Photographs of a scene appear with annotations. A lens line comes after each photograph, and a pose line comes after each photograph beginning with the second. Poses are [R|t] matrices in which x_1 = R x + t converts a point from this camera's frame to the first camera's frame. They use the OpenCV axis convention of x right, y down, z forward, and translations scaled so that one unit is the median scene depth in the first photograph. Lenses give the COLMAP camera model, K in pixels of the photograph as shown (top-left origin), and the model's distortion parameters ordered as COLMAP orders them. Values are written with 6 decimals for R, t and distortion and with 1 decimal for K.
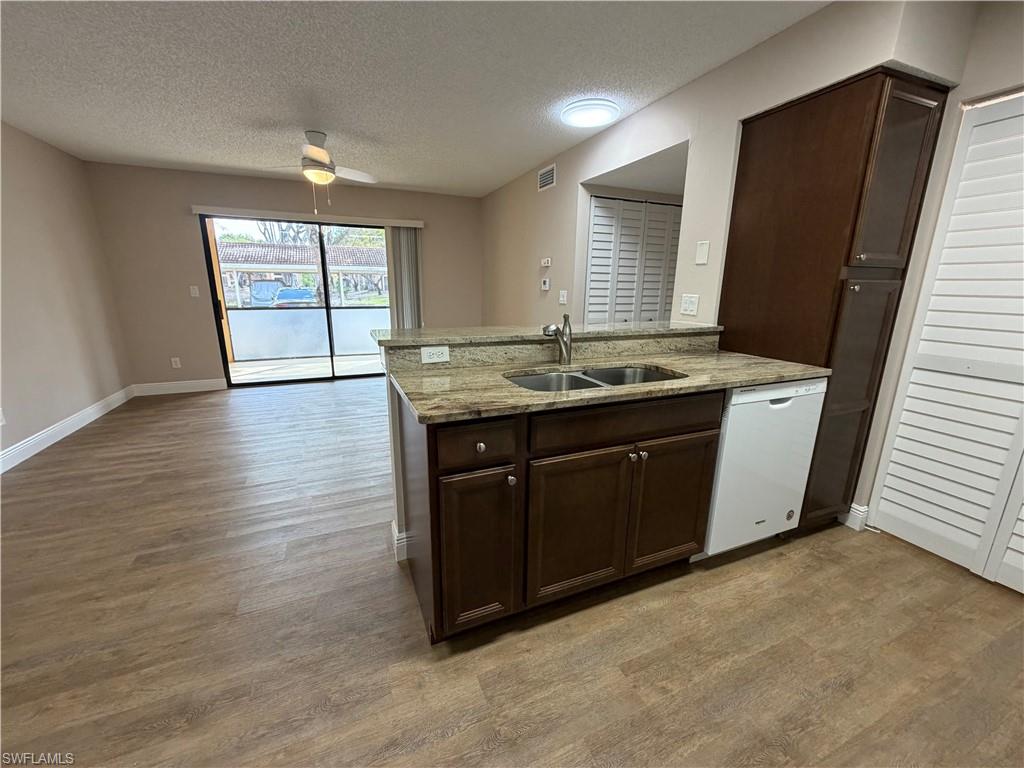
lens RADIAL K [[407.9, 0, 510.3], [0, 407.9, 384.9], [0, 0, 1]] dist [0.000362, 0.000496]
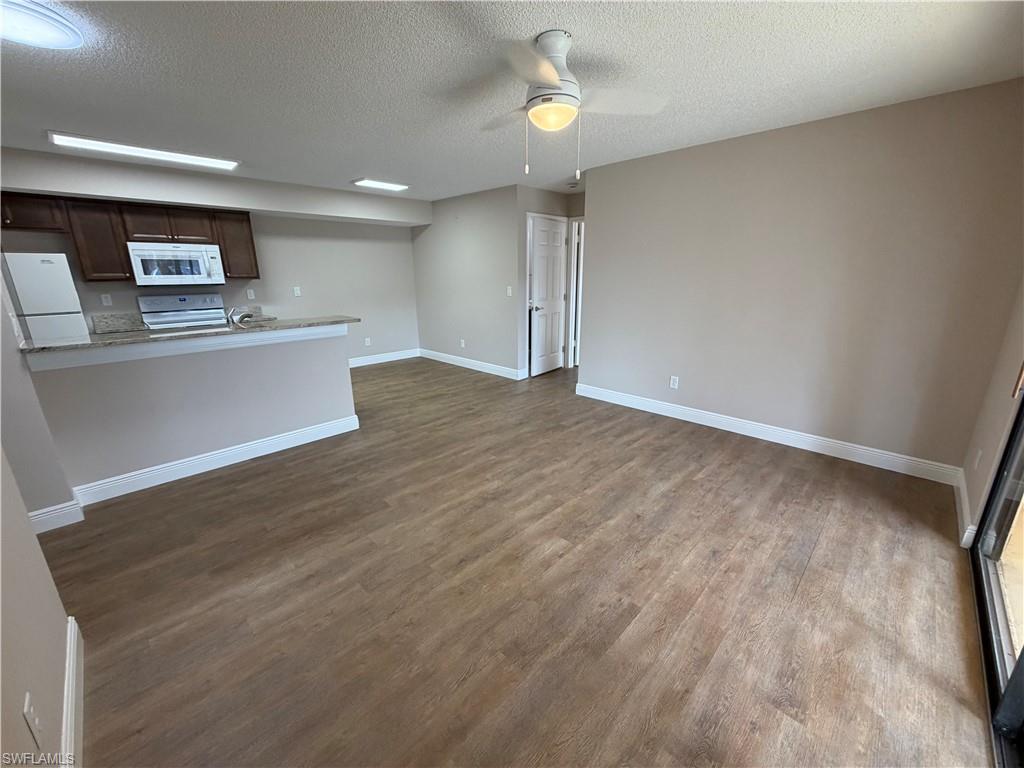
lens RADIAL K [[407.9, 0, 510.1], [0, 407.9, 382.1], [0, 0, 1]] dist [0.000362, 0.000496]
pose [[-0.926335, 0.096330, -0.364175, -0.280983], [-0.092064, 0.879541, 0.466831, -0.768217], [0.365277, 0.465970, -0.805882, 2.778087]]
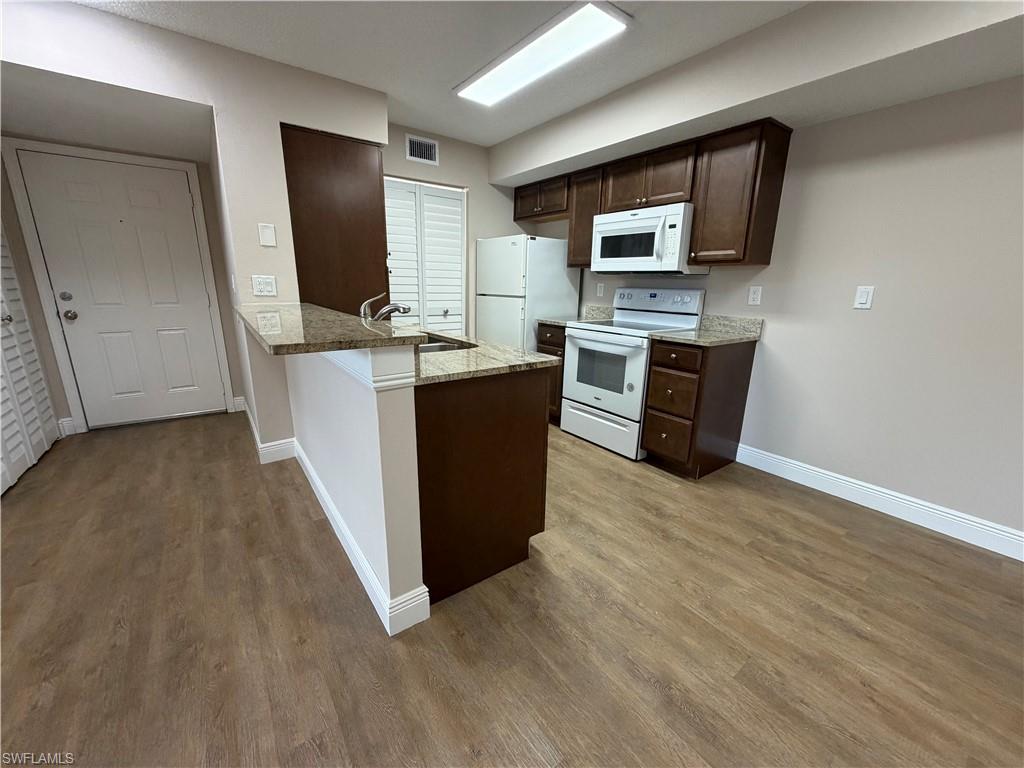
lens RADIAL K [[407.9, 0, 509.8], [0, 407.9, 385.1], [0, 0, 1]] dist [0.000362, 0.000496]
pose [[-0.226703, -0.251929, 0.940817, -0.918419], [0.212991, 0.929763, 0.300292, -0.182527], [-0.950390, 0.268463, -0.157121, 0.833713]]
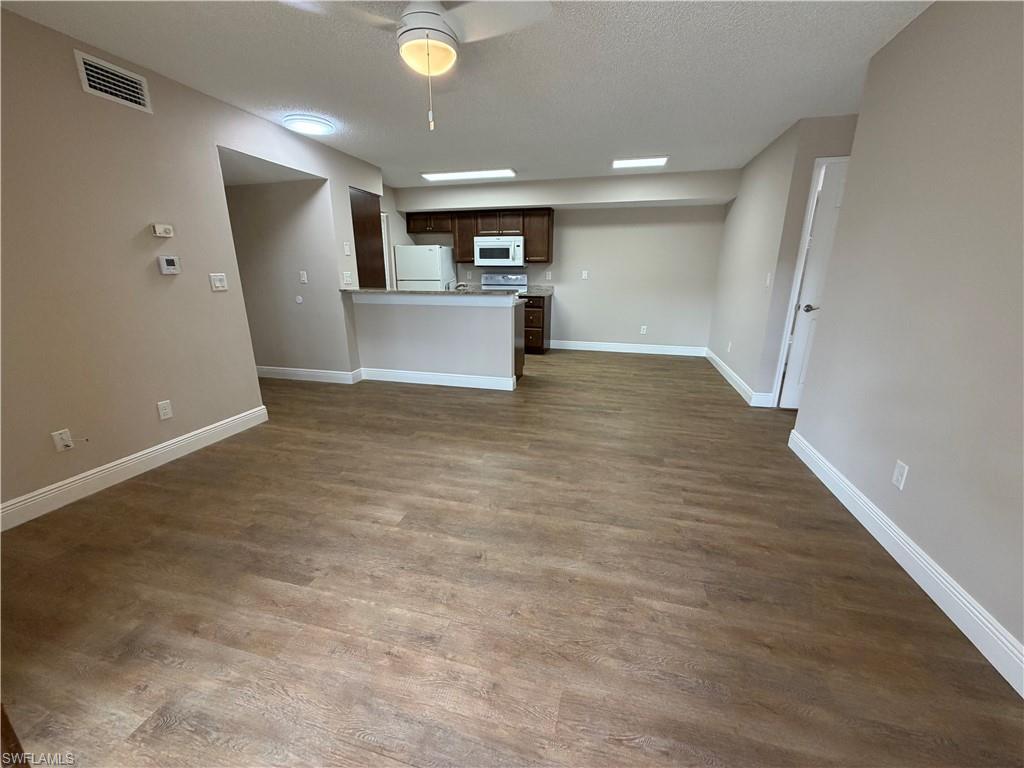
lens RADIAL K [[407.9, 0, 511.4], [0, 407.9, 383.4], [0, 0, 1]] dist [0.000362, 0.000496]
pose [[-0.787240, -0.176882, 0.590733, -1.600112], [0.138833, 0.882542, 0.449272, -0.628450], [-0.600815, 0.435698, -0.670215, 2.518526]]
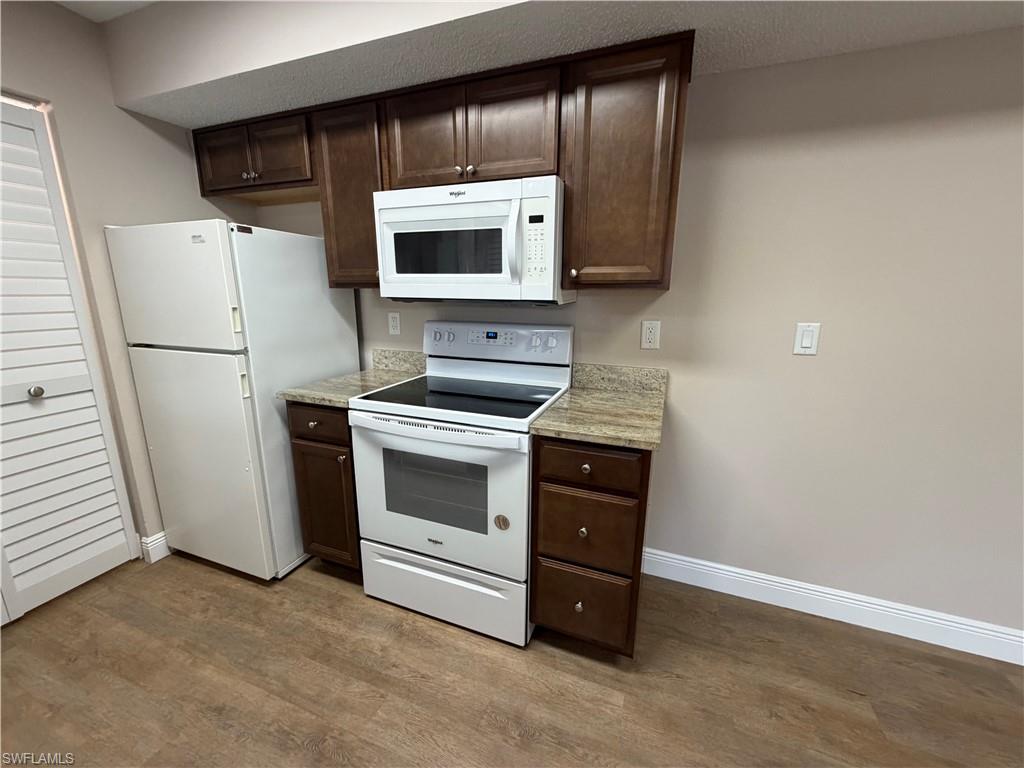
lens RADIAL K [[407.9, 0, 510.1], [0, 407.9, 384.9], [0, 0, 1]] dist [0.000362, 0.000496]
pose [[-0.712419, -0.172644, 0.680186, -0.147895], [0.156453, 0.905794, 0.393775, -0.176992], [-0.684091, 0.386950, -0.618295, 0.563661]]
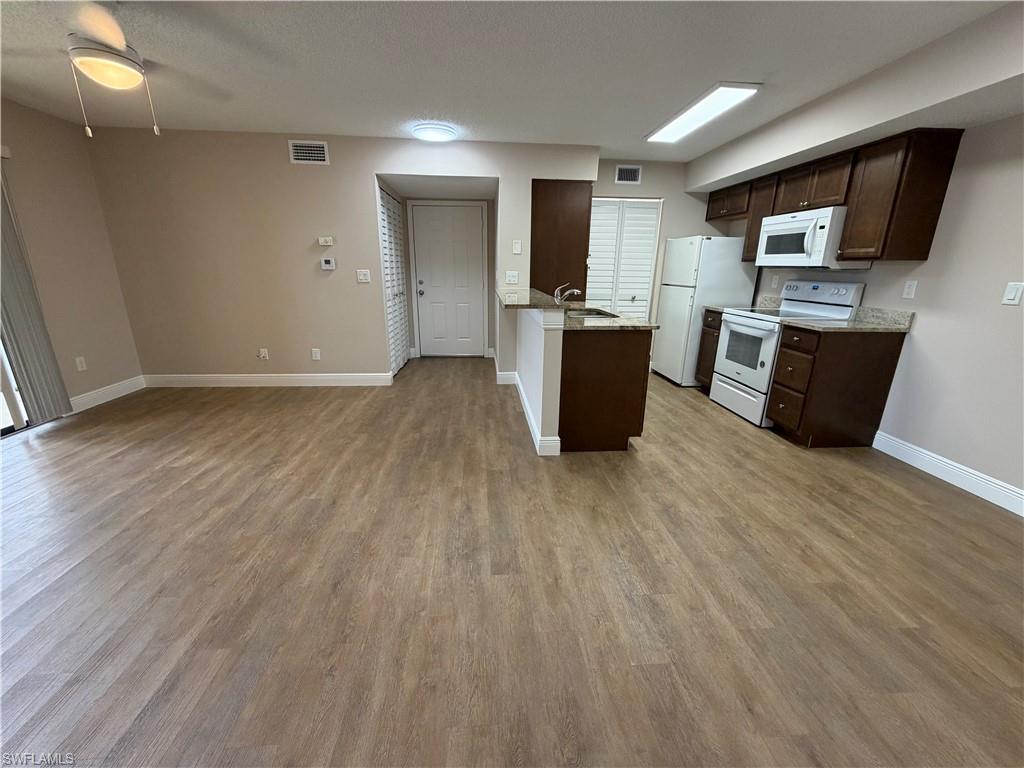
lens RADIAL K [[407.9, 0, 510.3], [0, 407.9, 385.0], [0, 0, 1]] dist [0.000362, 0.000496]
pose [[0.321238, -0.270906, 0.907423, -1.587428], [0.217745, 0.953665, 0.207627, -0.159558], [-0.921625, 0.130889, 0.365342, 0.570204]]
